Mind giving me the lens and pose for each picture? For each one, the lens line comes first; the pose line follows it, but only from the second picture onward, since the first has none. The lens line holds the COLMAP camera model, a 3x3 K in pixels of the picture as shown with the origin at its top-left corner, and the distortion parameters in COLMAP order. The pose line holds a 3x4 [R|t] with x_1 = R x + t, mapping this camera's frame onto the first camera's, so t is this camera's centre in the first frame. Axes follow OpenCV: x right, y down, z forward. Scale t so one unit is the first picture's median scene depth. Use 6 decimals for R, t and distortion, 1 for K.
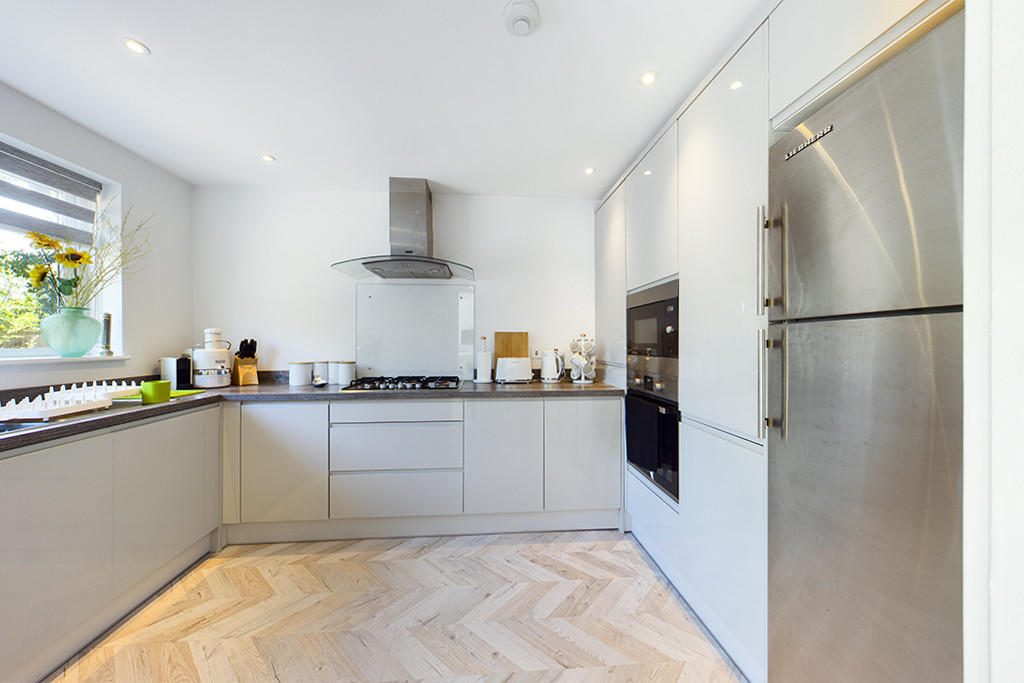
lens RADIAL K [[355.6, 0, 512.3], [0, 355.6, 340.4], [0, 0, 1]] dist [-0.001871, 0.000094]
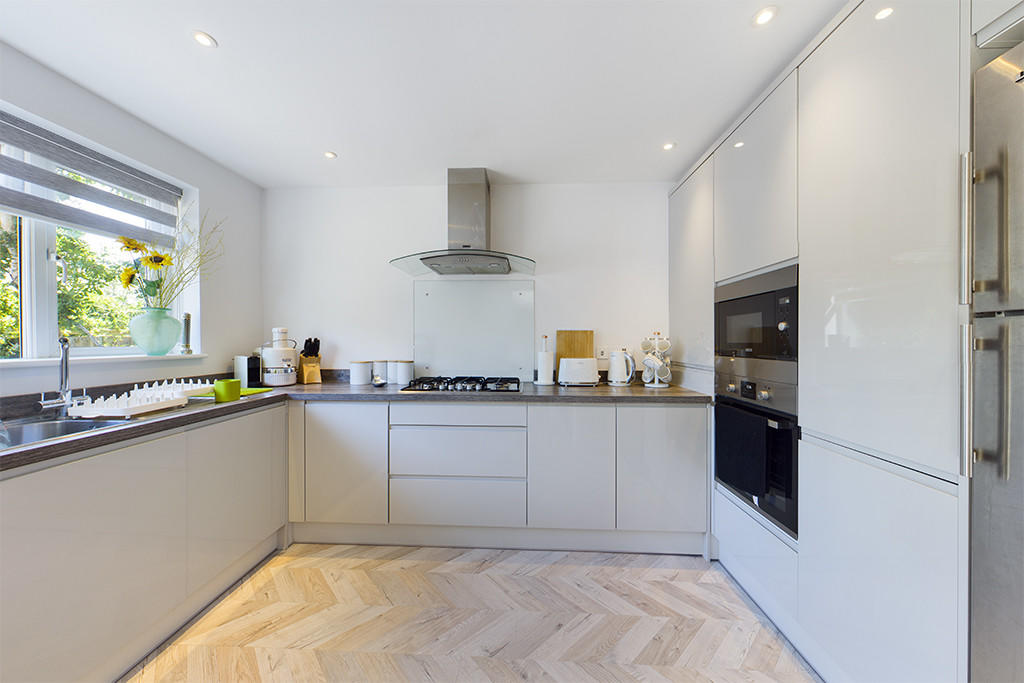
lens RADIAL K [[355.6, 0, 512.3], [0, 355.6, 340.4], [0, 0, 1]] dist [-0.001871, 0.000094]
pose [[0.991611, 0.000525, -0.129258, -0.061887], [0.000017, 0.999991, 0.004192, -0.001113], [0.129259, -0.004158, 0.991602, 0.091945]]
